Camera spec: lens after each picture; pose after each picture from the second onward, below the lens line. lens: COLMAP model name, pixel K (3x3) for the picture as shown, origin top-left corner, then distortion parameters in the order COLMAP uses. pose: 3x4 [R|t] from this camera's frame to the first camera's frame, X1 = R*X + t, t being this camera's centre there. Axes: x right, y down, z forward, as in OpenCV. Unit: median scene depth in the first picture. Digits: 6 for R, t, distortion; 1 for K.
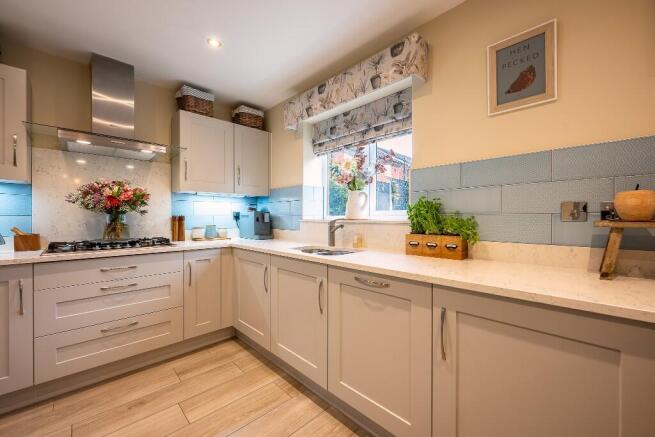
lens RADIAL K [[269.7, 0, 326.8], [0, 269.7, 216.9], [0, 0, 1]] dist [0.012946, -0.000109]
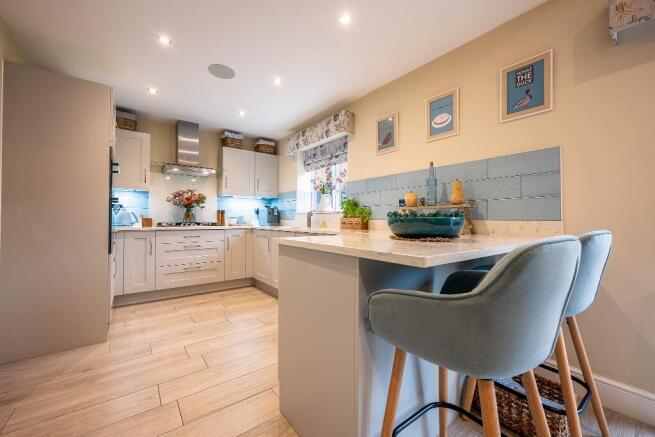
lens RADIAL K [[259.1, 0, 326.8], [0, 259.1, 218.3], [0, 0, 1]] dist [0.001776, 0.000305]
pose [[0.994191, 0.005355, -0.107500, 0.286531], [-0.005838, 0.999974, -0.004178, 0.054802], [0.107475, 0.004781, 0.994196, -0.552337]]
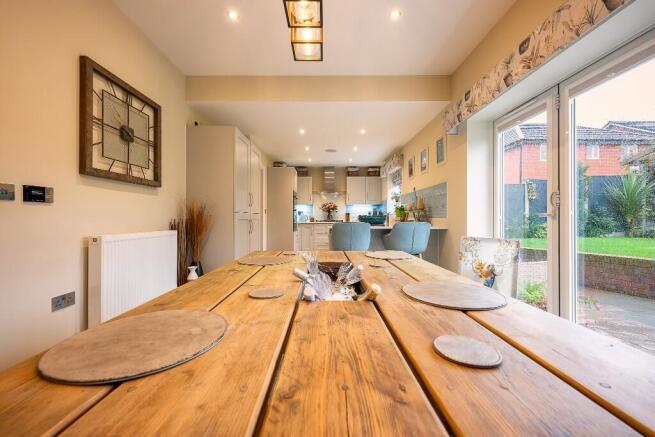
lens RADIAL K [[260.2, 0, 328.3], [0, 260.2, 218.8], [0, 0, 1]] dist [0.001942, 0.000048]
pose [[0.727974, 0.002974, -0.685598, 1.307729], [-0.002026, 0.999996, 0.002186, 0.058324], [0.685602, -0.000202, 0.727977, -1.248897]]
